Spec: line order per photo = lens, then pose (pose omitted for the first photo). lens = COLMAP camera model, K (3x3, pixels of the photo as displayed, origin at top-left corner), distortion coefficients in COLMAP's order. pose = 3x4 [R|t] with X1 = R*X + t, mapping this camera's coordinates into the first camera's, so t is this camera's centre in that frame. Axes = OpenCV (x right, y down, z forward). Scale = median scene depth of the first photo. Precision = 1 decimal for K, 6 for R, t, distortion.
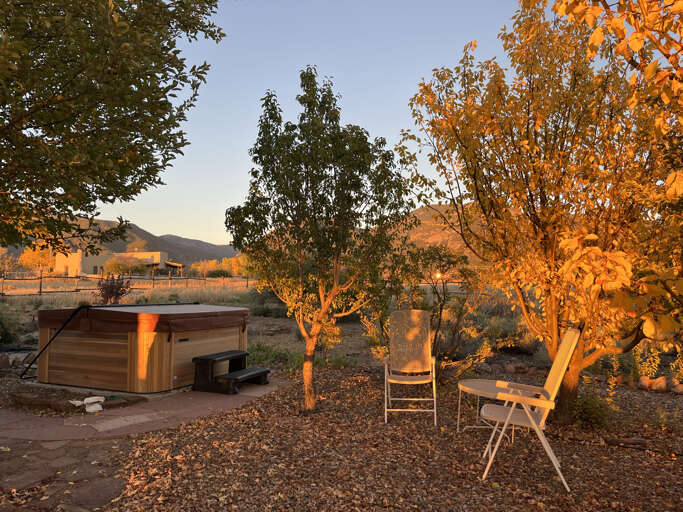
lens RADIAL K [[522.2, 0, 343.5], [0, 522.2, 254.8], [0, 0, 1]] dist [0.036245, -0.038939]
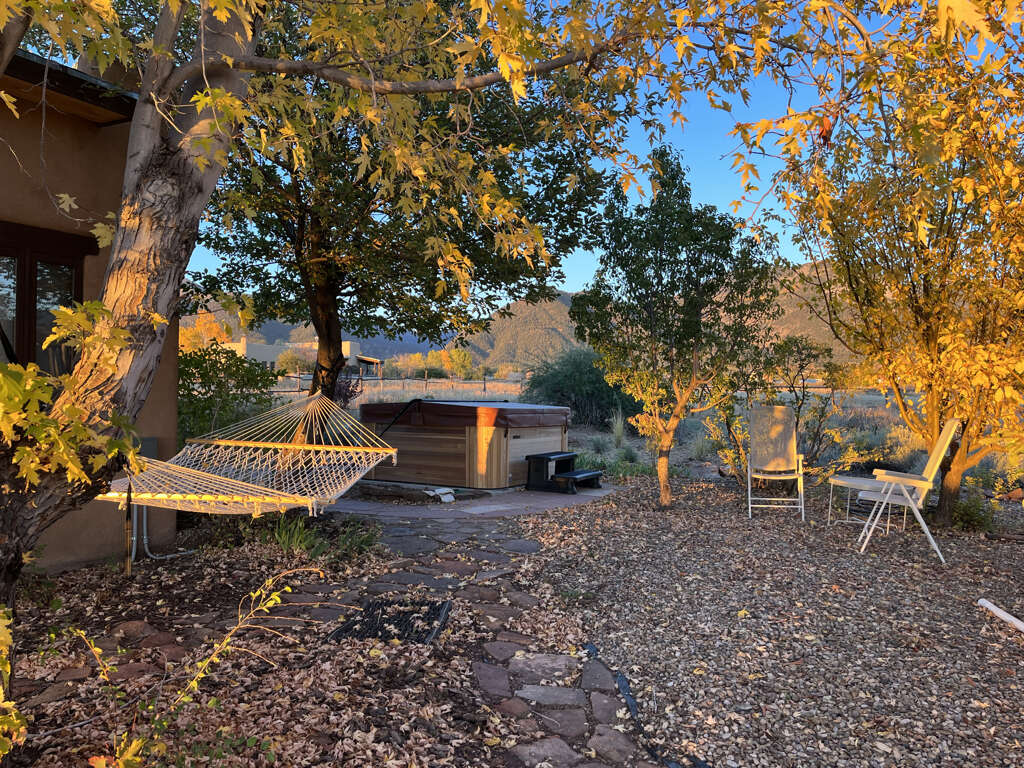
lens RADIAL K [[782.9, 0, 506.8], [0, 782.9, 384.6], [0, 0, 1]] dist [0.036245, -0.038939]
pose [[0.992615, 0.008266, -0.121028, -0.164258], [-0.002364, 0.998804, 0.048830, -0.000338], [0.121287, -0.048183, 0.991447, -0.424109]]
